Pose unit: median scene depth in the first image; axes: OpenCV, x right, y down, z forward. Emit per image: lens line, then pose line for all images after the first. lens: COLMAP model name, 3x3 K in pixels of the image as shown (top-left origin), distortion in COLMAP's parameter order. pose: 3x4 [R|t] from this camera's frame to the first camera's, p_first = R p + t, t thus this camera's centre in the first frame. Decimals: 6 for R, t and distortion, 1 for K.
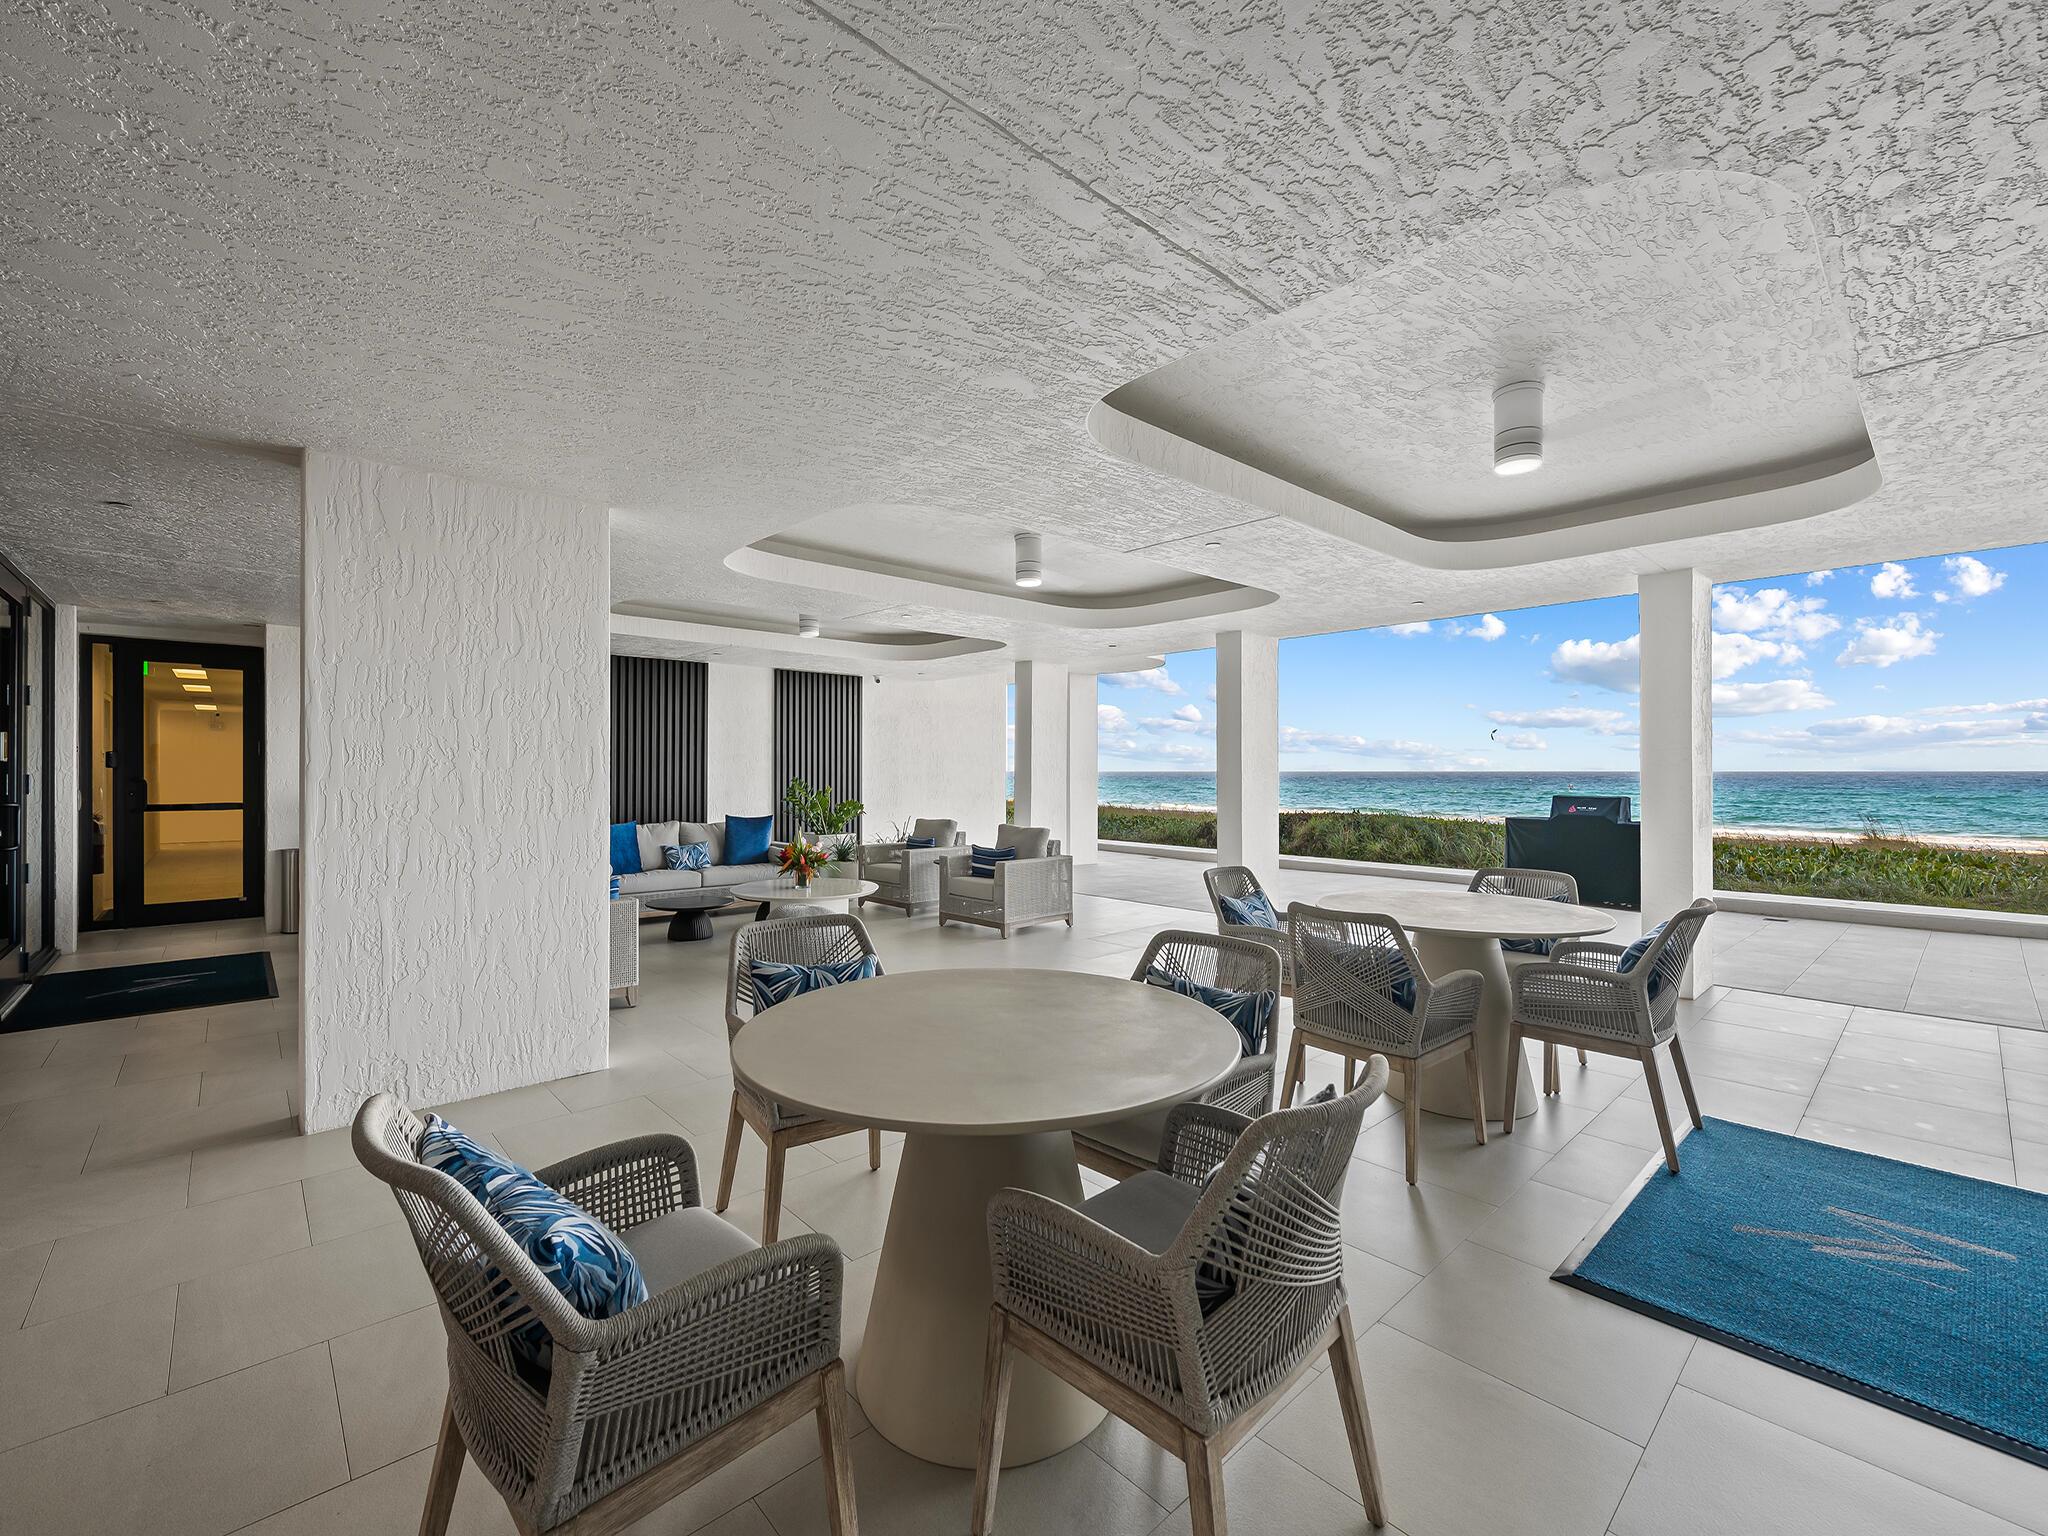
lens RADIAL K [[870.1, 0, 1030.7], [0, 870.1, 769.5], [0, 0, 1]] dist [-0.025102, -0.000179]
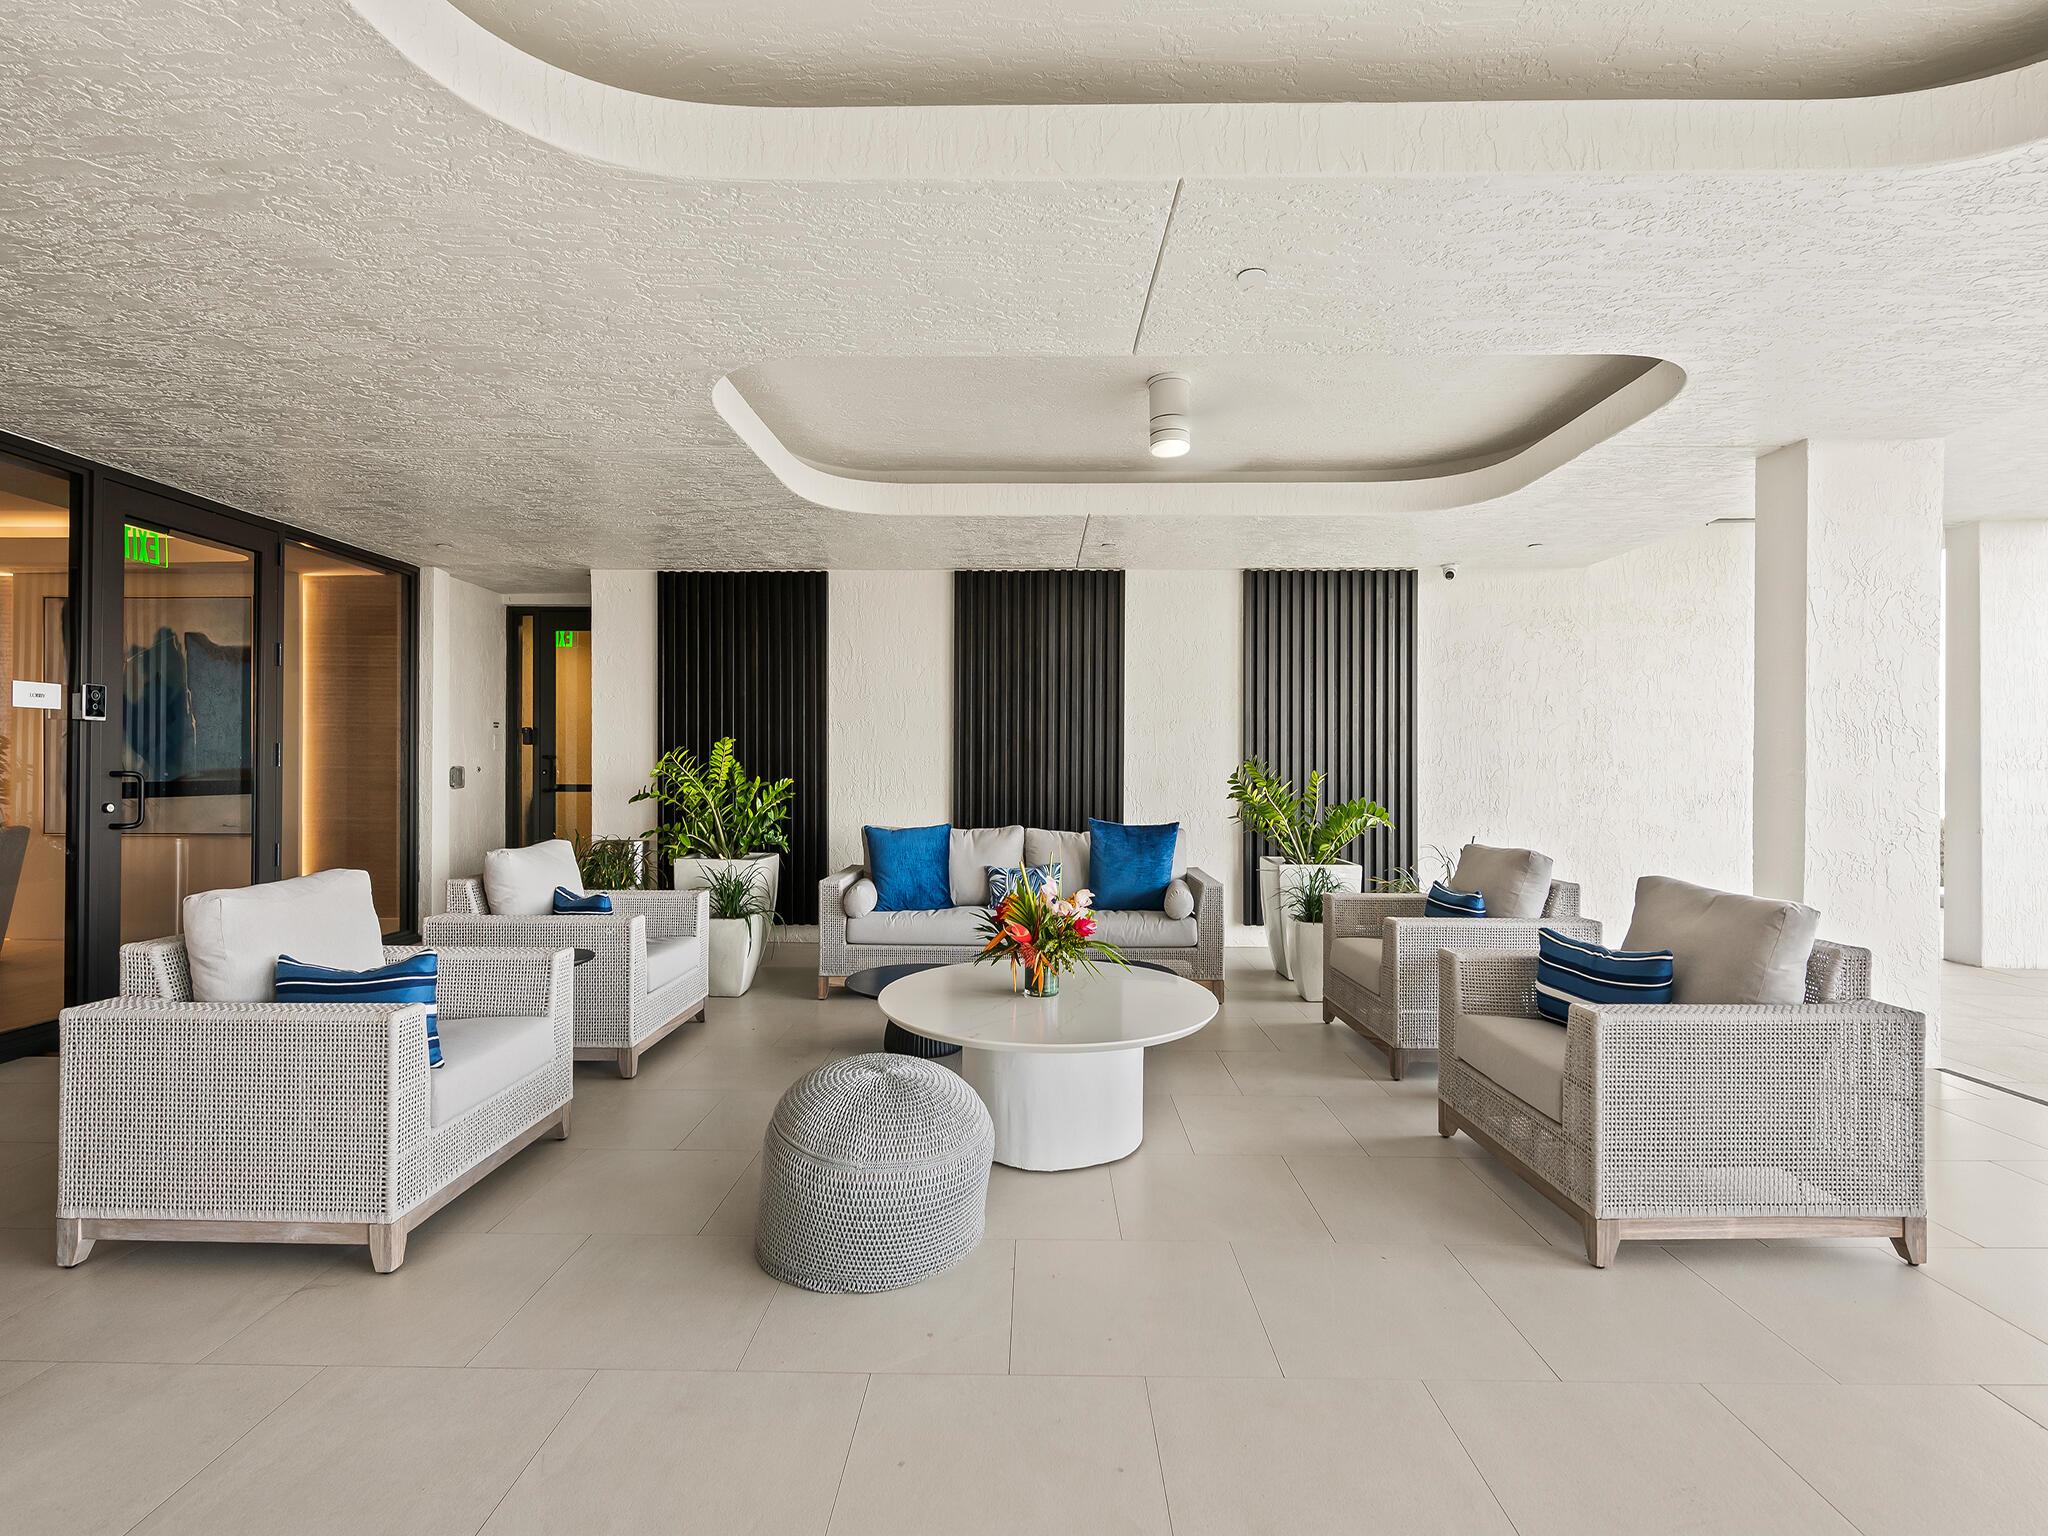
lens RADIAL K [[944.3, 0, 1020.0], [0, 944.3, 763.2], [0, 0, 1]] dist [-0.001265, -0.000066]
pose [[0.719719, -0.000858, -0.694265, 0.038532], [-0.001502, 0.999995, -0.002793, 0.015111], [0.694264, 0.003054, 0.719714, 0.448474]]
